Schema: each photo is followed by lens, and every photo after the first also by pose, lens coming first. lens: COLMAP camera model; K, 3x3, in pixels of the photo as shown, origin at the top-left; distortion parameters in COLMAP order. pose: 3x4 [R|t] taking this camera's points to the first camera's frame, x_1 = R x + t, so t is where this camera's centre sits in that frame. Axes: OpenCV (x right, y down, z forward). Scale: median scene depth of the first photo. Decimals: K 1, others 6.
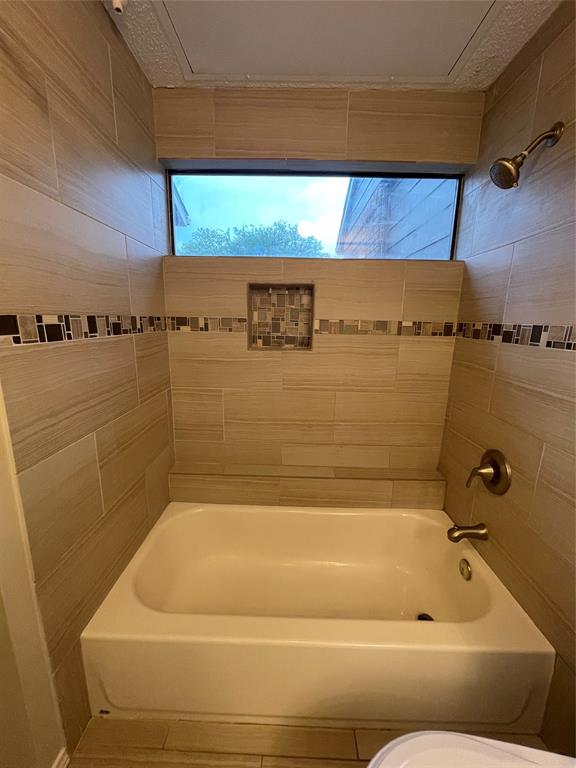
lens RADIAL K [[312.8, 0, 289.4], [0, 312.8, 384.5], [0, 0, 1]] dist [0.000995, -0.000952]
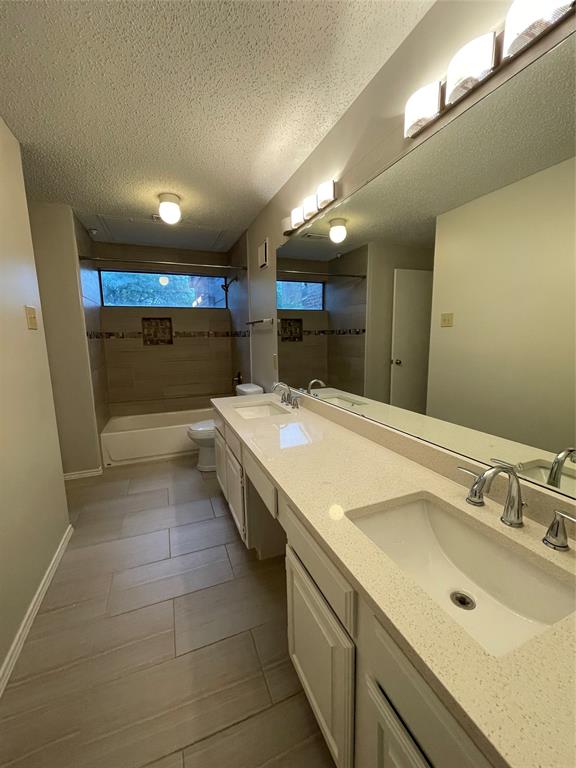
lens RADIAL K [[312.8, 0, 286.1], [0, 312.8, 379.1], [0, 0, 1]] dist [0.000995, -0.000952]
pose [[0.920884, -0.086076, 0.380216, -0.063588], [0.109292, 0.993210, -0.039854, 0.349898], [-0.374204, 0.078256, 0.924039, -1.544618]]
